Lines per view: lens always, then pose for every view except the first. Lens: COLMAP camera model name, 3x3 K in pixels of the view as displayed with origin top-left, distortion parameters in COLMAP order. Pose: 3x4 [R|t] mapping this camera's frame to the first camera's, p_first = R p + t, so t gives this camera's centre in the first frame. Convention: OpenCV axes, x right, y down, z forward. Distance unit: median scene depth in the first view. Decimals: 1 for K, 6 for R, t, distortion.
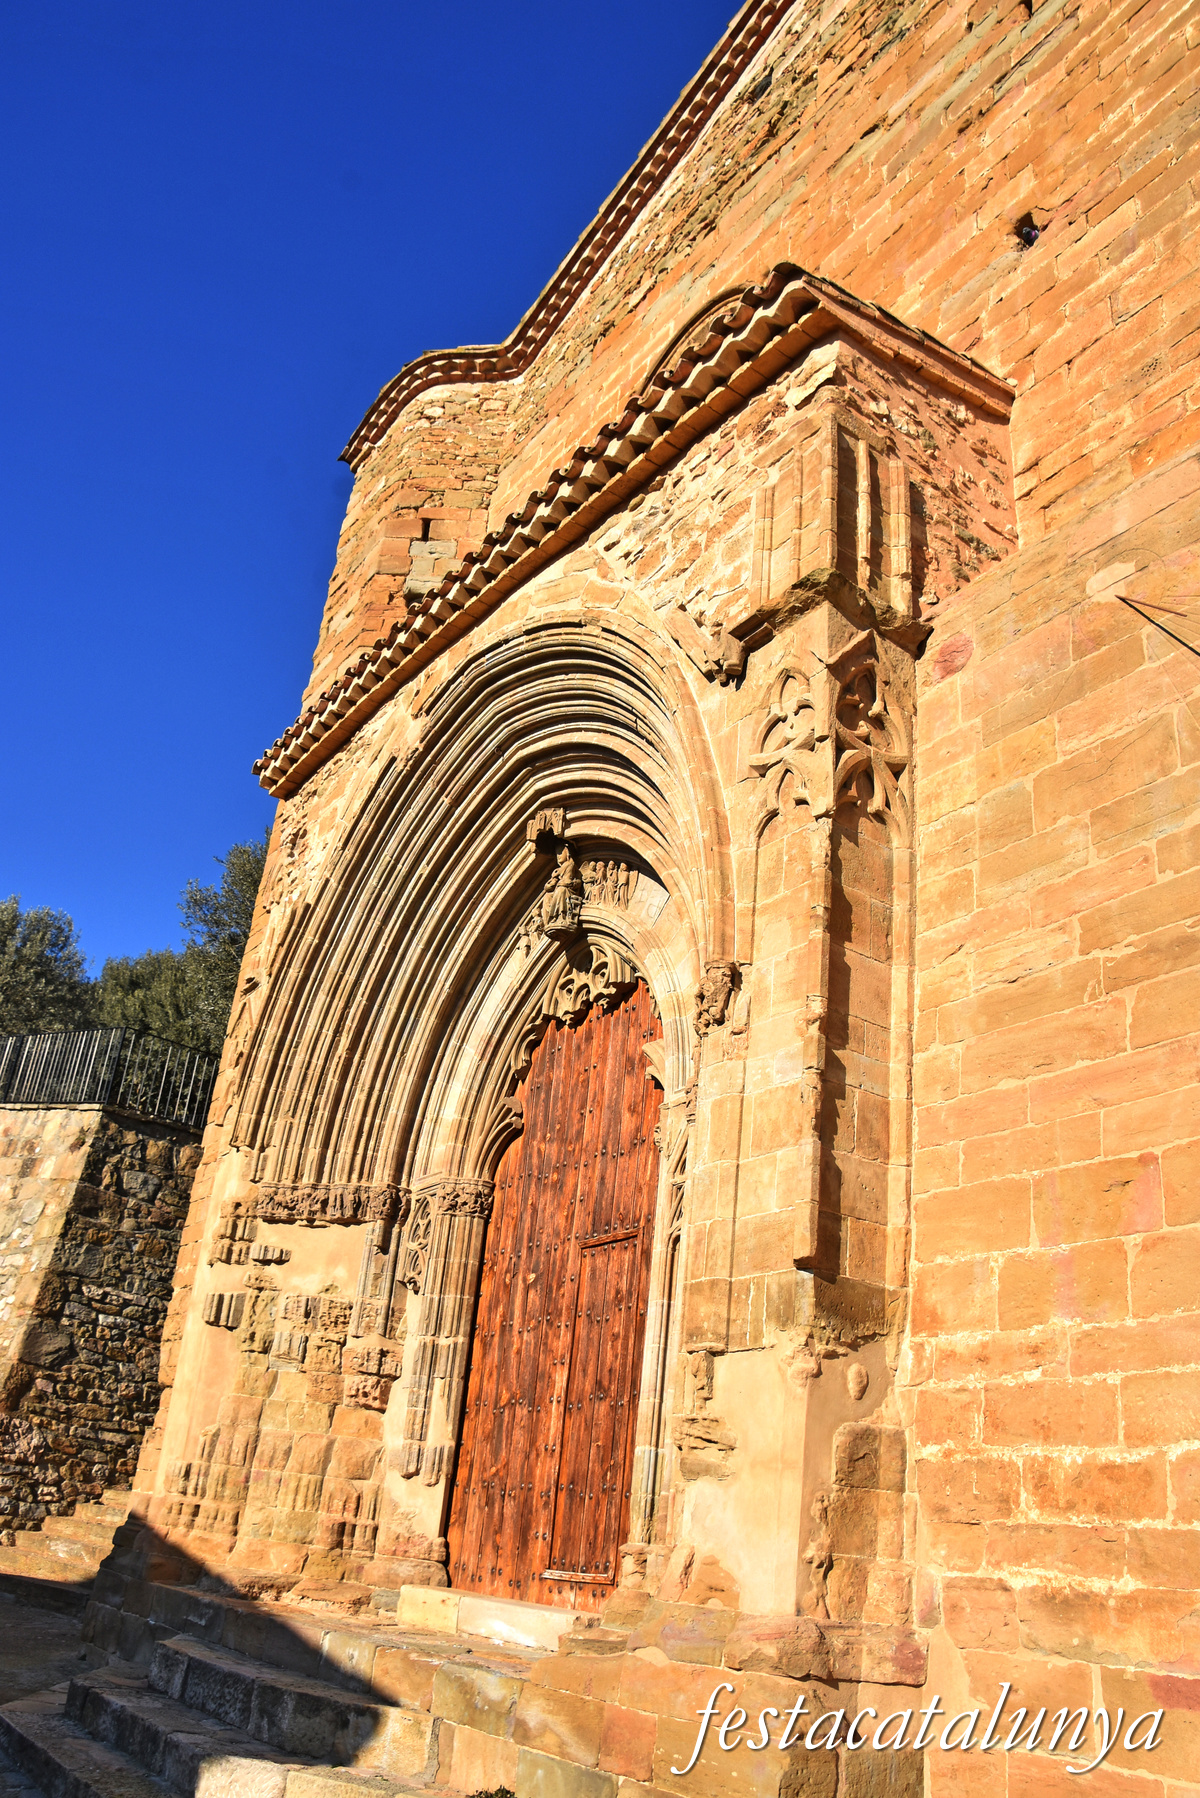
lens RADIAL K [[1456.0, 0, 600.0], [0, 1456.0, 899.0], [0, 0, 1]] dist [-0.126510, 0.001011]
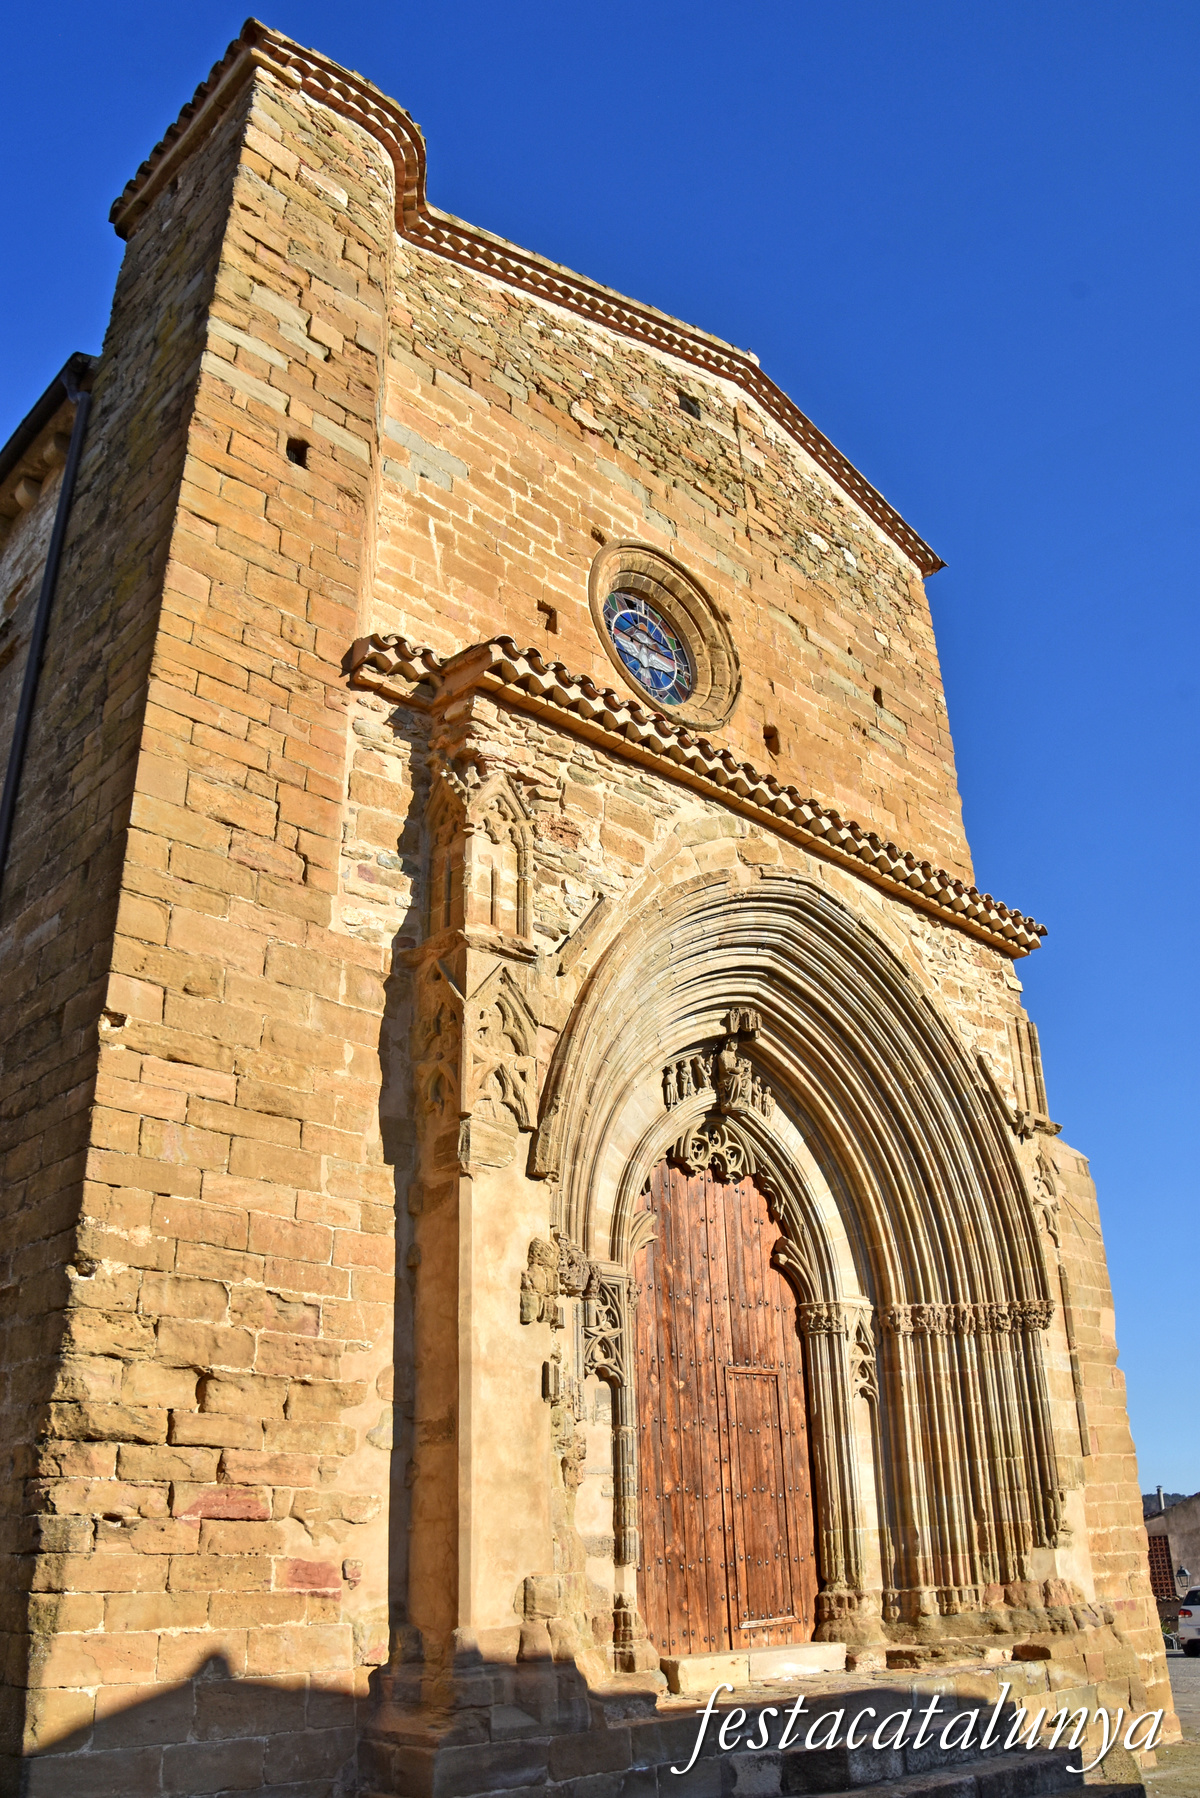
lens RADIAL K [[1456.0, 0, 600.0], [0, 1456.0, 899.0], [0, 0, 1]] dist [-0.126510, 0.001011]
pose [[-0.180674, 0.325117, 0.928254, -0.987858], [-0.412596, 0.831673, -0.371597, 0.309017], [-0.892817, -0.450132, -0.016120, 0.981206]]
